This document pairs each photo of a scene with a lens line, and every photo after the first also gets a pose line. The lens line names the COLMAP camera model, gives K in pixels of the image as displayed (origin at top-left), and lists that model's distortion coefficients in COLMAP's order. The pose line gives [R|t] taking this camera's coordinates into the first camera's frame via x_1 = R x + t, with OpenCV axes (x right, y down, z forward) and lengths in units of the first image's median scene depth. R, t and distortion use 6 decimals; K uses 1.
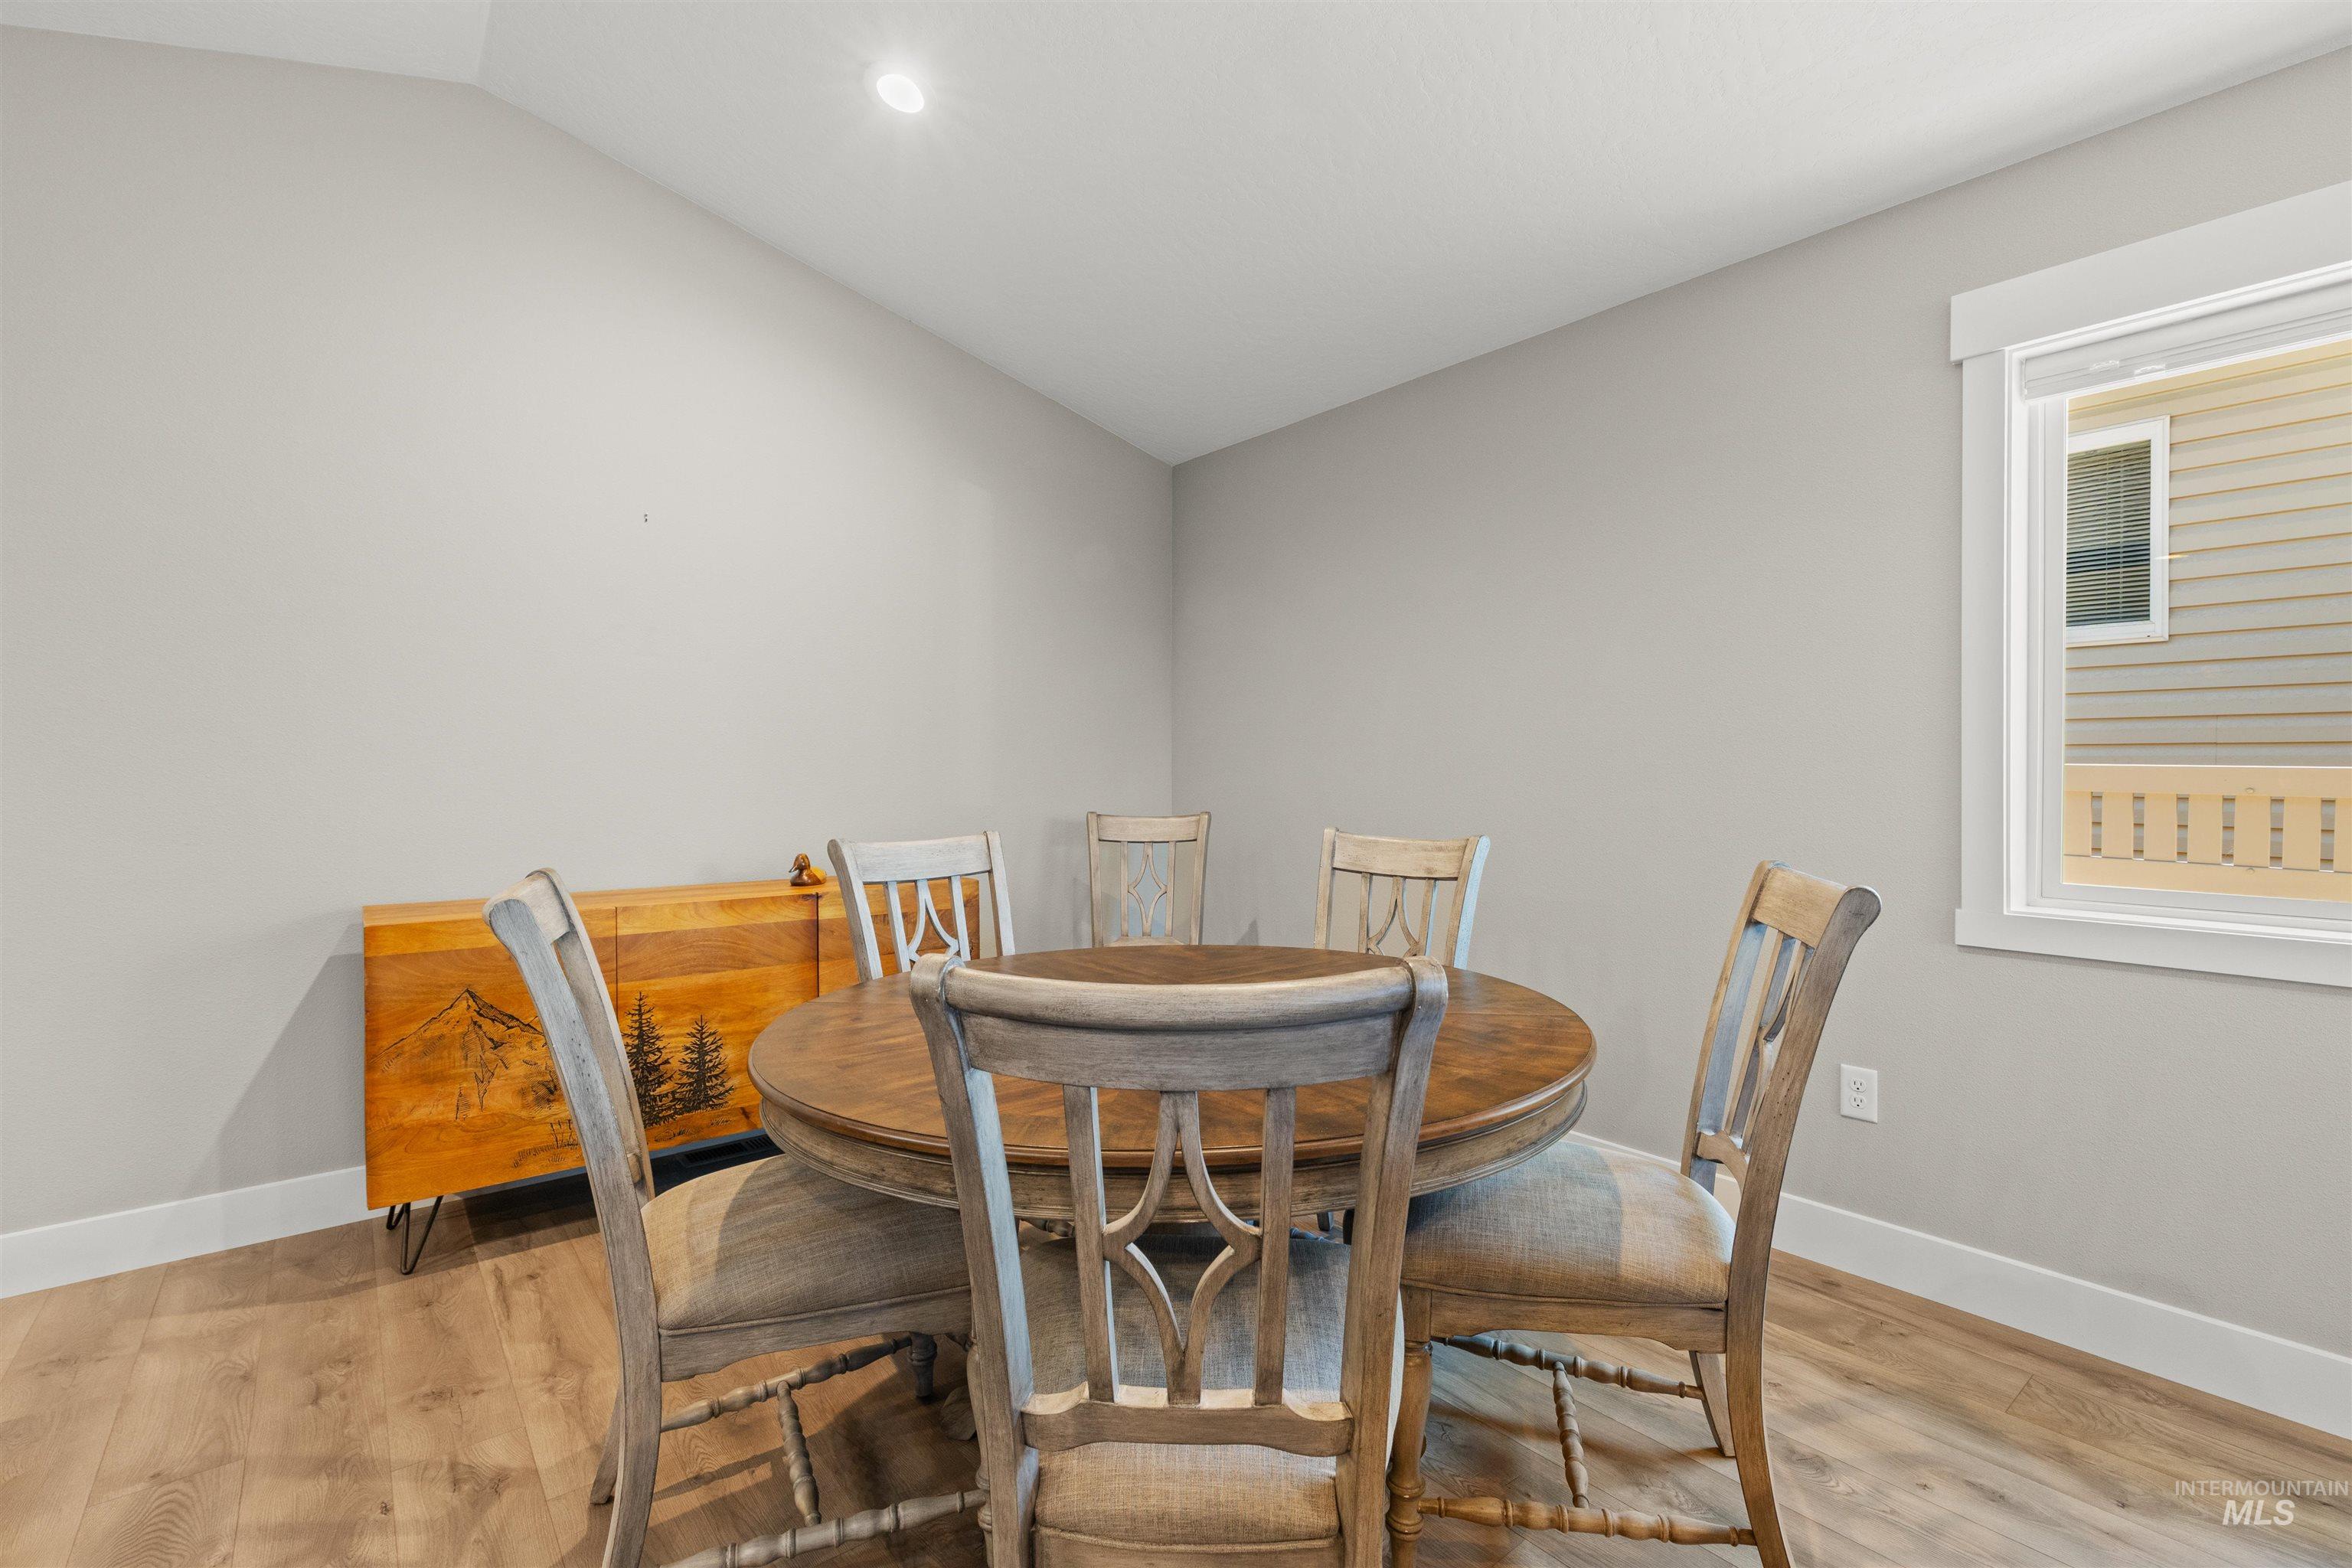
lens RADIAL K [[1041.3, 0, 1176.5], [0, 1041.3, 775.1], [0, 0, 1]] dist [0.007362, -0.007980]
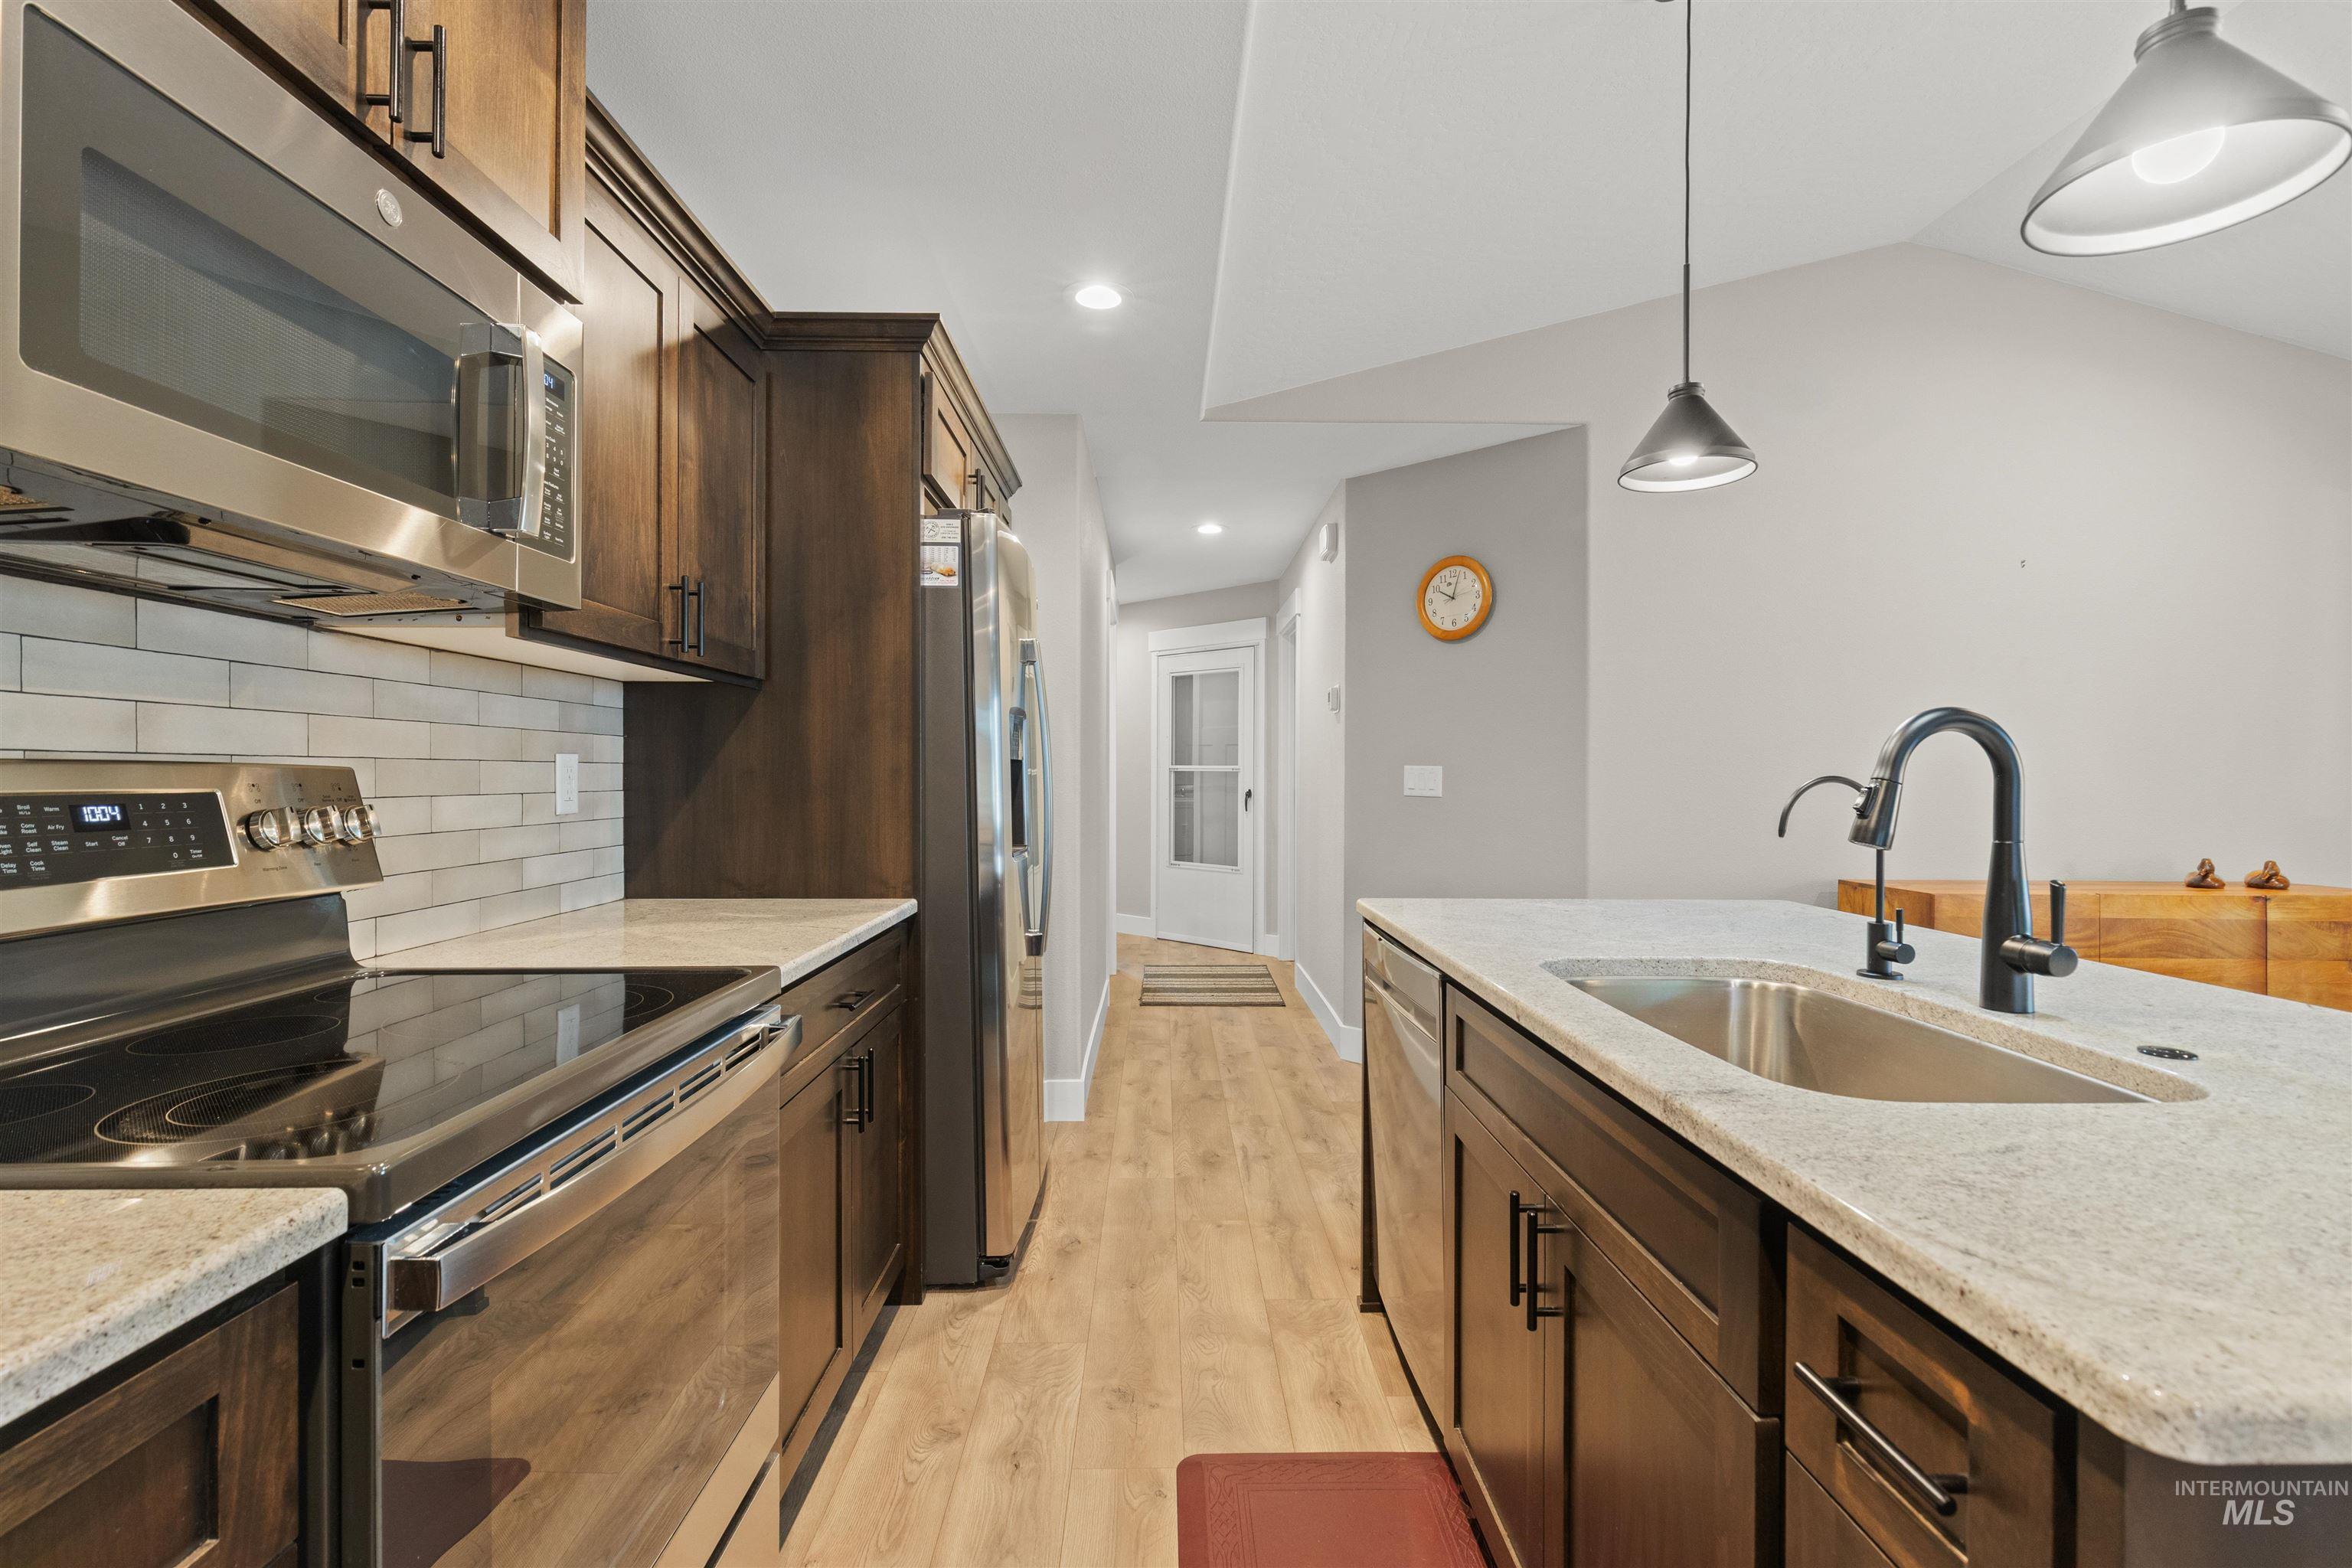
lens RADIAL K [[1057.3, 0, 1173.3], [0, 1057.3, 781.7], [0, 0, 1]] dist [0.000227, -0.000453]
pose [[0.784561, 0.007519, -0.620007, -0.668455], [-0.006772, 0.999971, 0.003557, -0.000460], [0.620015, 0.001407, 0.784589, -0.664966]]
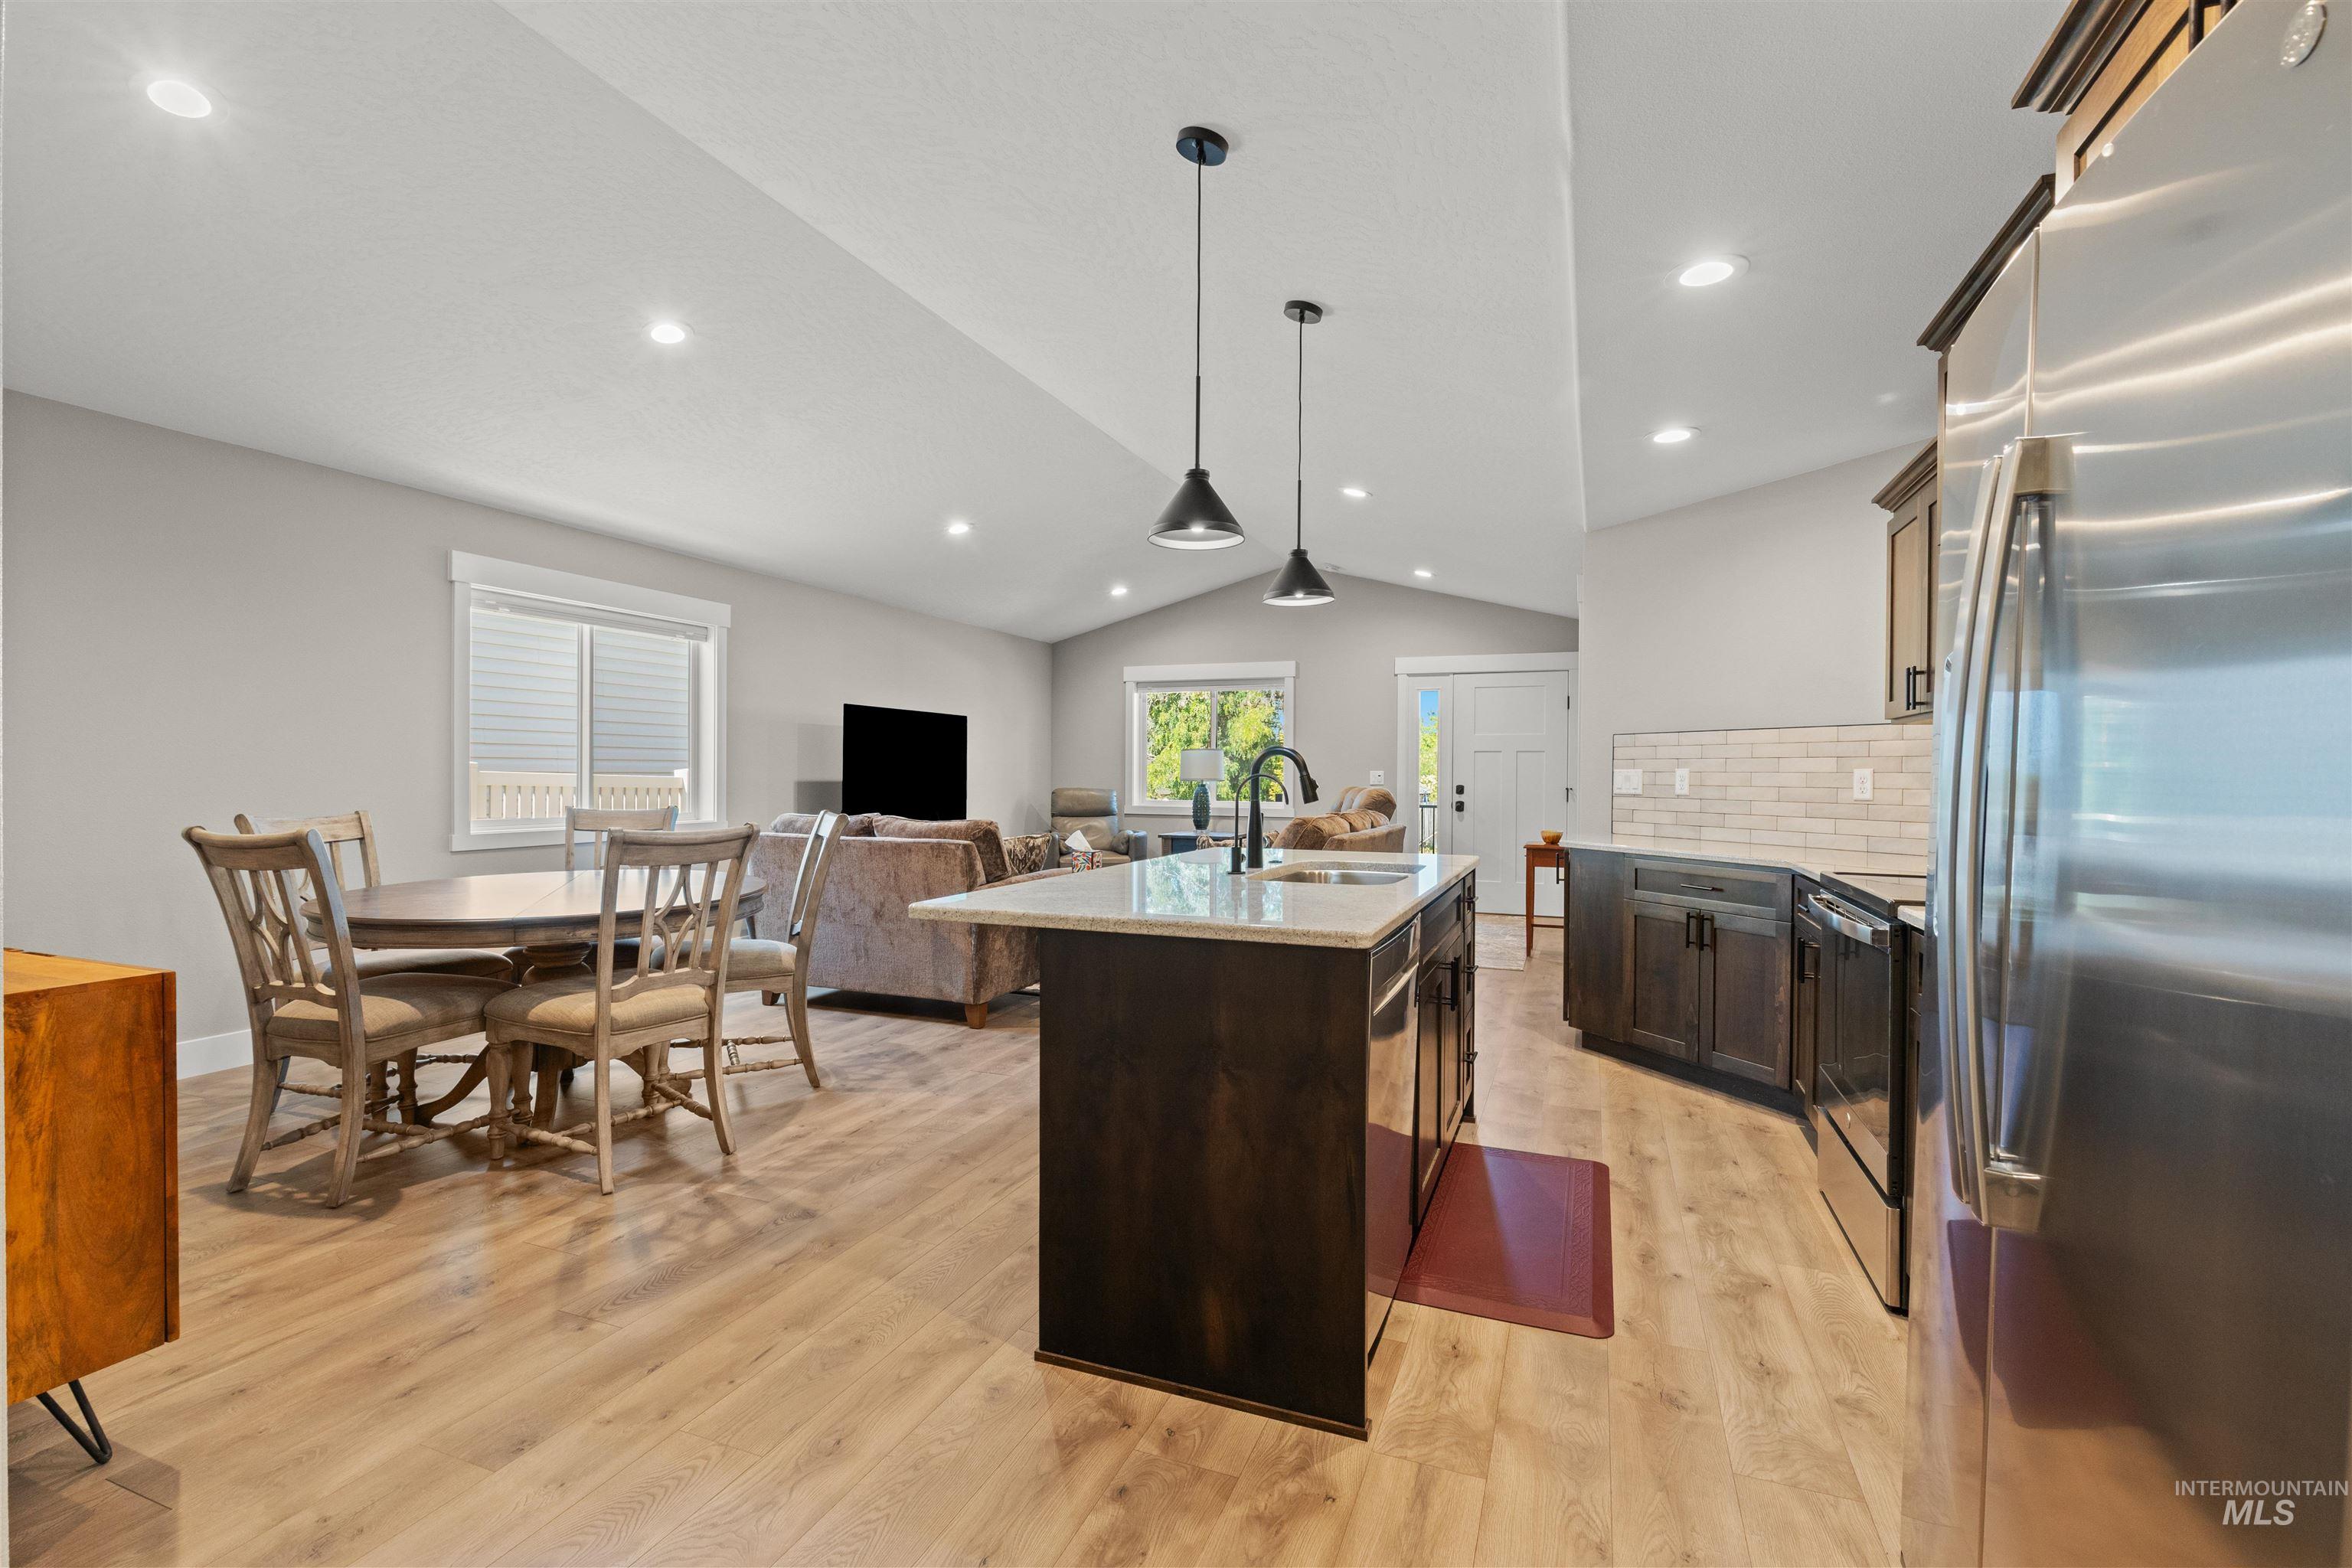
lens RADIAL K [[1030.8, 0, 1166.7], [0, 1030.8, 780.8], [0, 0, 1]] dist [0.000434, -0.000391]
pose [[-0.477278, -0.007414, 0.878721, -1.720675], [-0.002392, 0.999972, 0.007138, -0.004274], [-0.878749, 0.001305, -0.477282, 0.688171]]
